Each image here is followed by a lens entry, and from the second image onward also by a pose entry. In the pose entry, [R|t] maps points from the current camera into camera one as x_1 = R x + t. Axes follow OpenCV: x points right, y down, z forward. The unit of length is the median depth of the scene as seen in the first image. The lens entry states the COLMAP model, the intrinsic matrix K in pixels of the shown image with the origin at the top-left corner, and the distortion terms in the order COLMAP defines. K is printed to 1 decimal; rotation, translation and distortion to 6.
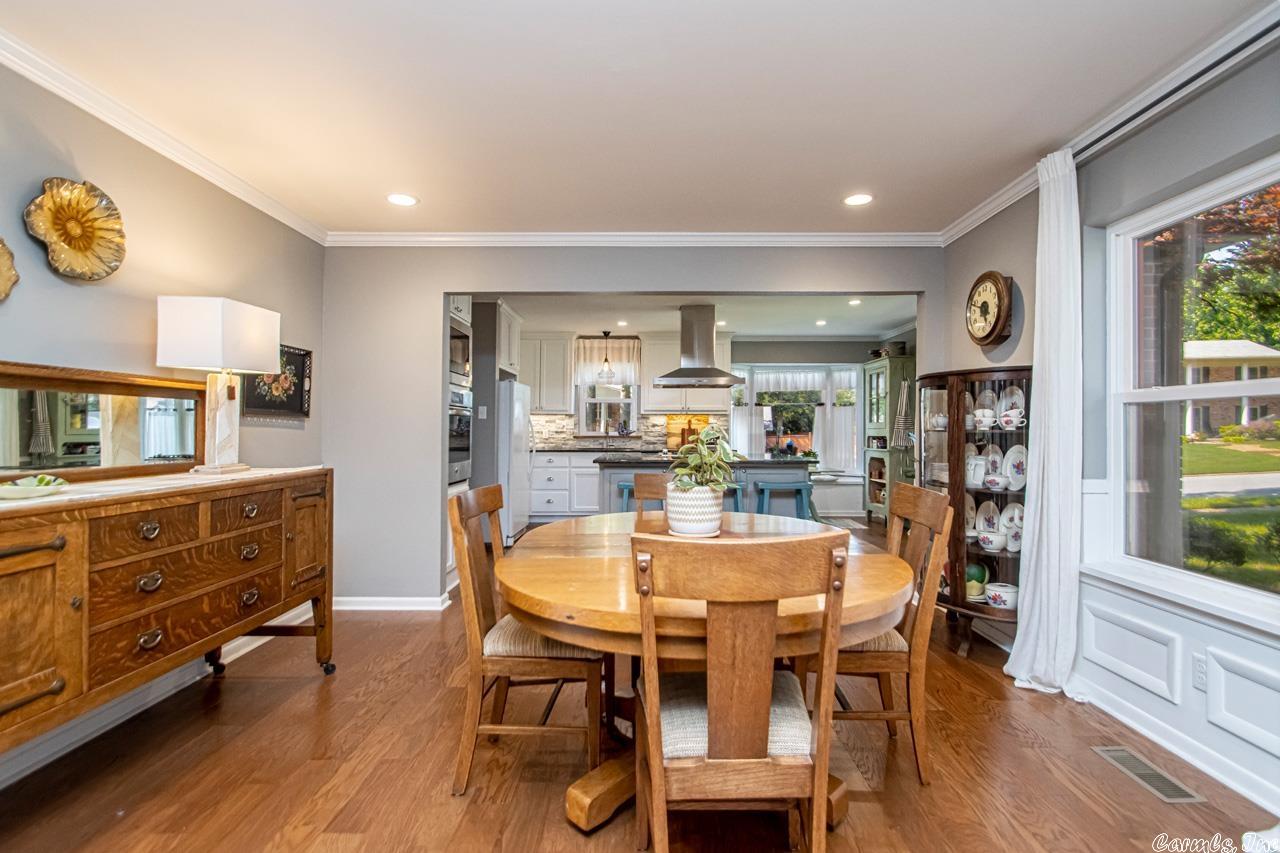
lens RADIAL K [[595.1, 0, 653.8], [0, 595.1, 427.2], [0, 0, 1]] dist [0.012625, -0.012997]
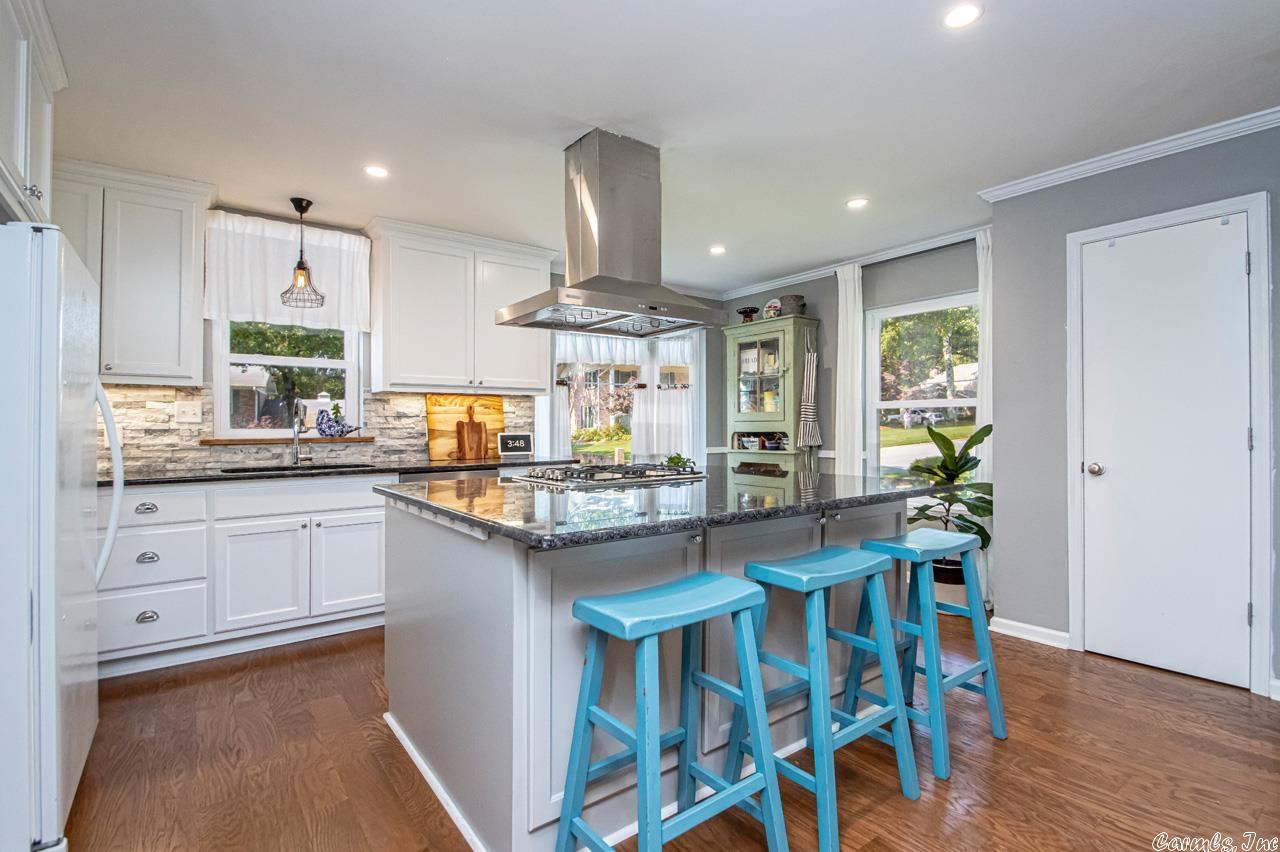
lens RADIAL K [[595.1, 0, 636.1], [0, 595.1, 423.6], [0, 0, 1]] dist [0.012625, -0.012997]
pose [[0.800672, -0.003679, 0.599092, -0.147138], [0.003420, 0.999993, 0.001569, 0.003667], [-0.599093, 0.000792, 0.800679, 0.498133]]
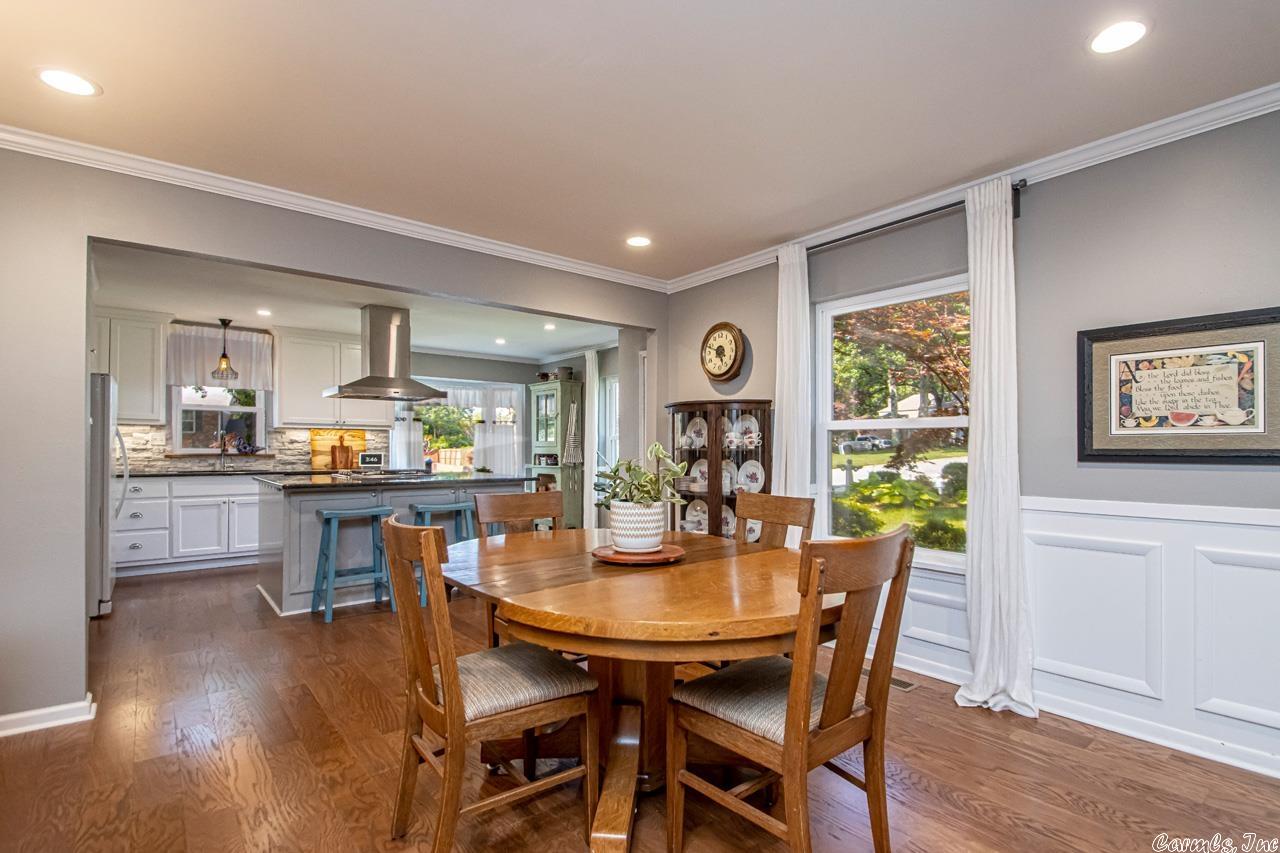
lens RADIAL K [[595.1, 0, 658.1], [0, 595.1, 457.3], [0, 0, 1]] dist [0.012625, -0.012997]
pose [[0.770321, -0.007137, 0.637616, -0.141470], [-0.006076, 0.999810, 0.018531, 0.000349], [-0.637627, -0.018149, 0.770131, 0.048069]]
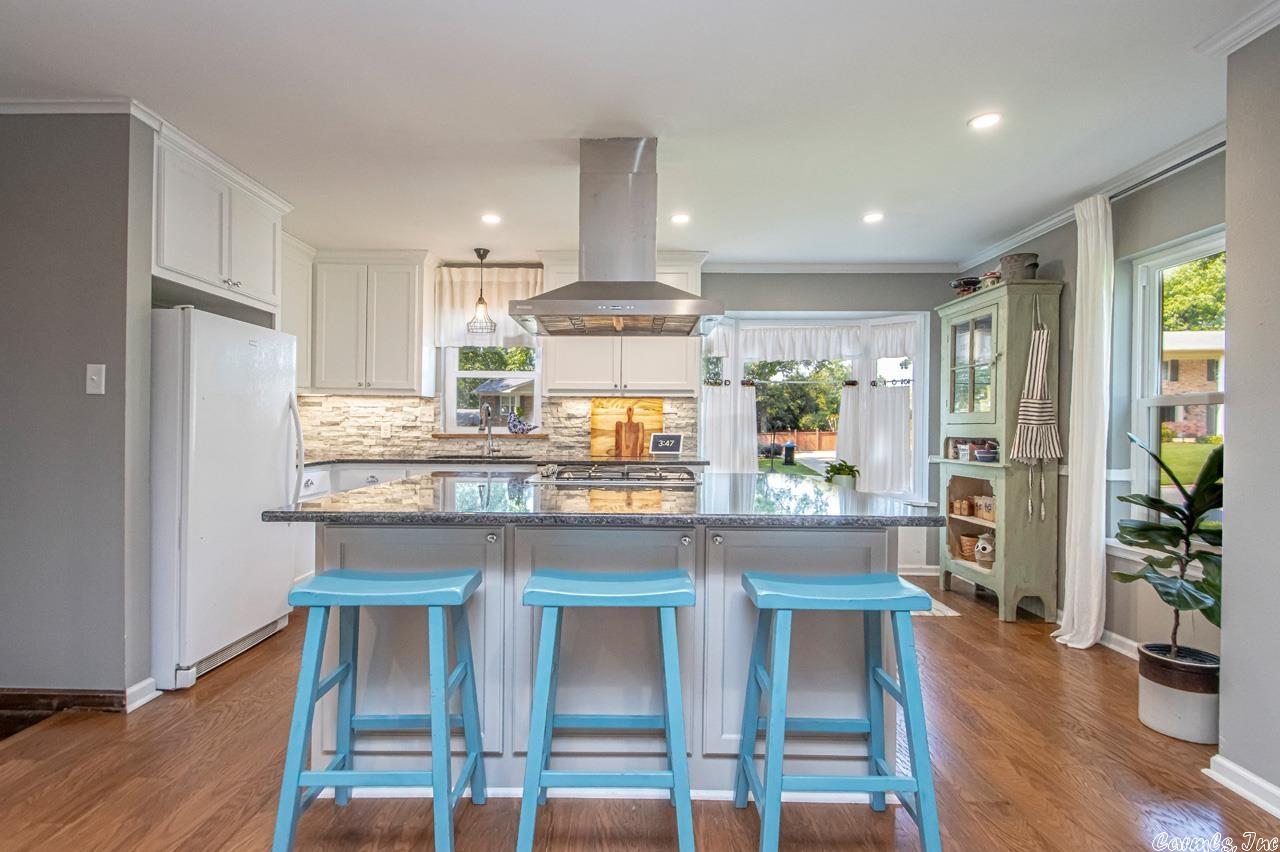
lens RADIAL K [[595.1, 0, 629.8], [0, 595.1, 431.7], [0, 0, 1]] dist [0.012625, -0.012997]
pose [[0.999917, 0.004453, -0.012075, 0.069586], [-0.004270, 0.999875, 0.015210, 0.002683], [0.012141, -0.015157, 0.999811, 0.431800]]
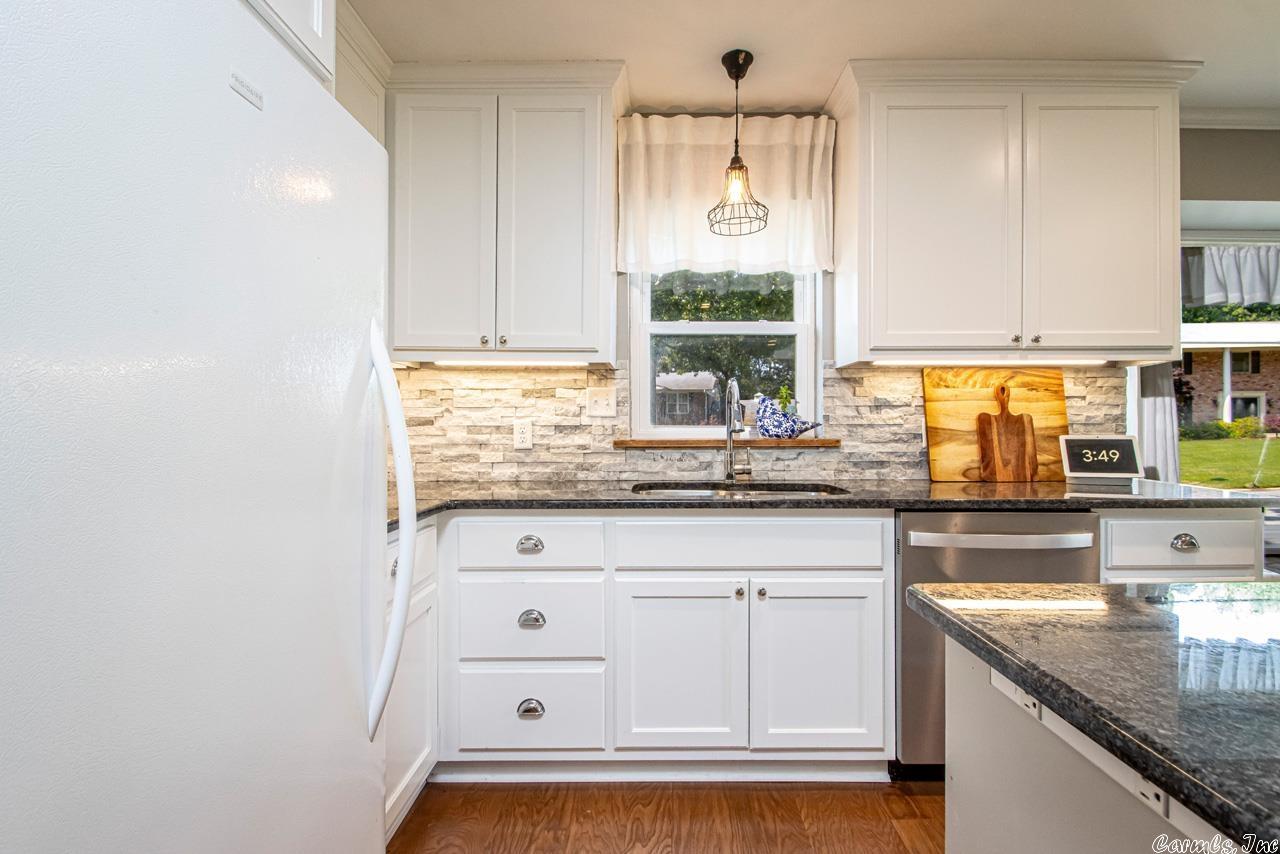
lens RADIAL K [[595.1, 0, 663.3], [0, 595.1, 427.0], [0, 0, 1]] dist [0.012625, -0.012997]
pose [[0.999992, -0.003590, 0.001857, -0.115083], [0.003574, 0.999959, 0.008354, 0.005629], [-0.001887, -0.008348, 0.999963, 0.725238]]
